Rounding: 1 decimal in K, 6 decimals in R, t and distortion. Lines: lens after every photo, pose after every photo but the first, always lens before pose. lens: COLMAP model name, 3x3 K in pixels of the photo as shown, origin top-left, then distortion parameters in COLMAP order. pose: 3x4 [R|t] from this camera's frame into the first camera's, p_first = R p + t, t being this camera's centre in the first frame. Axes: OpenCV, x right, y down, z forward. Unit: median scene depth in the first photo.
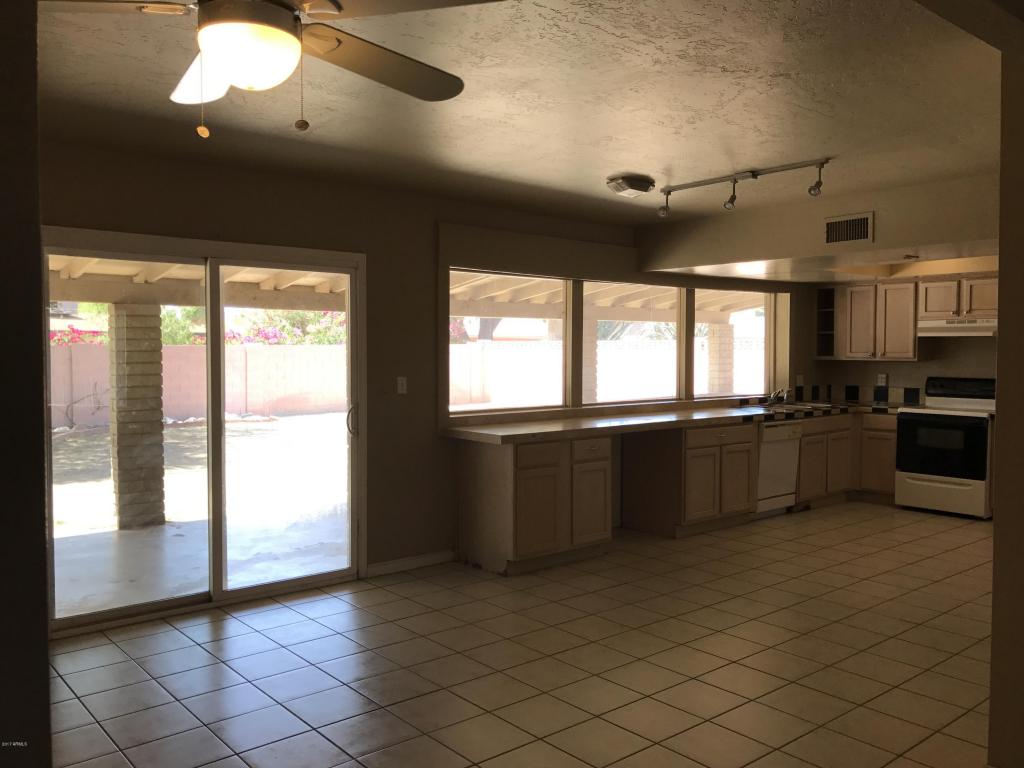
lens RADIAL K [[846.8, 0, 512.0], [0, 846.8, 384.0], [0, 0, 1]] dist [0.098632, -0.230265]
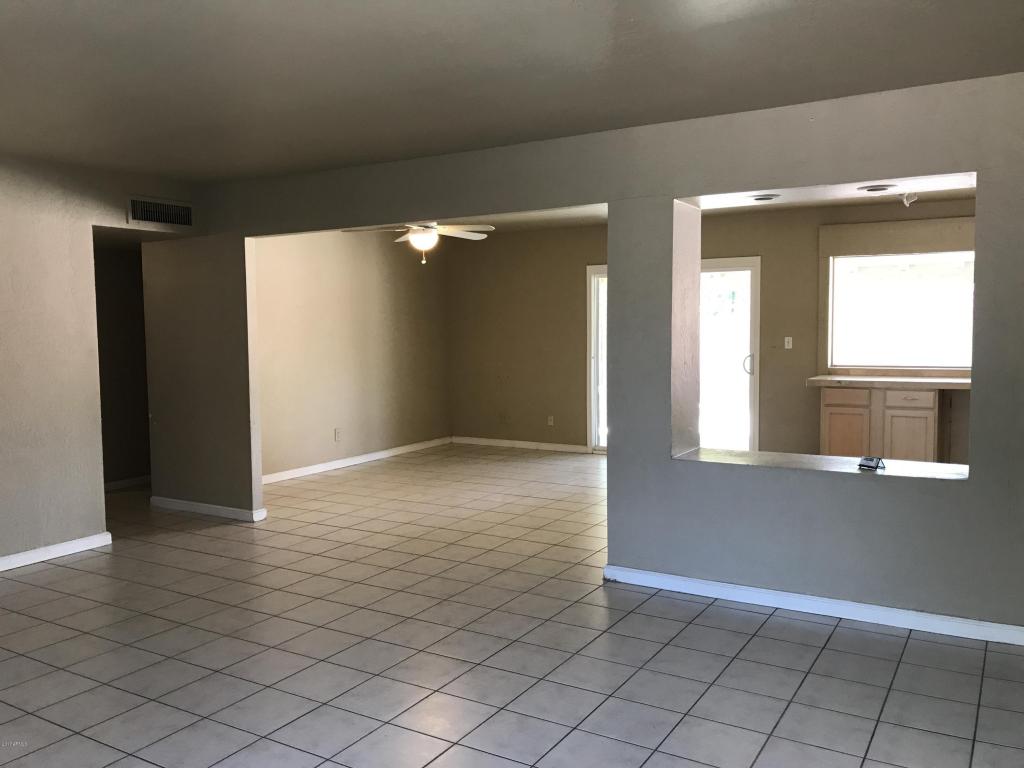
lens RADIAL K [[846.8, 0, 512.0], [0, 846.8, 384.0], [0, 0, 1]] dist [0.098632, -0.230265]
pose [[0.318288, 0.064703, -0.945783, 0.848558], [-0.022328, 0.997903, 0.060754, -0.004945], [0.947731, 0.001780, 0.319066, 0.062316]]
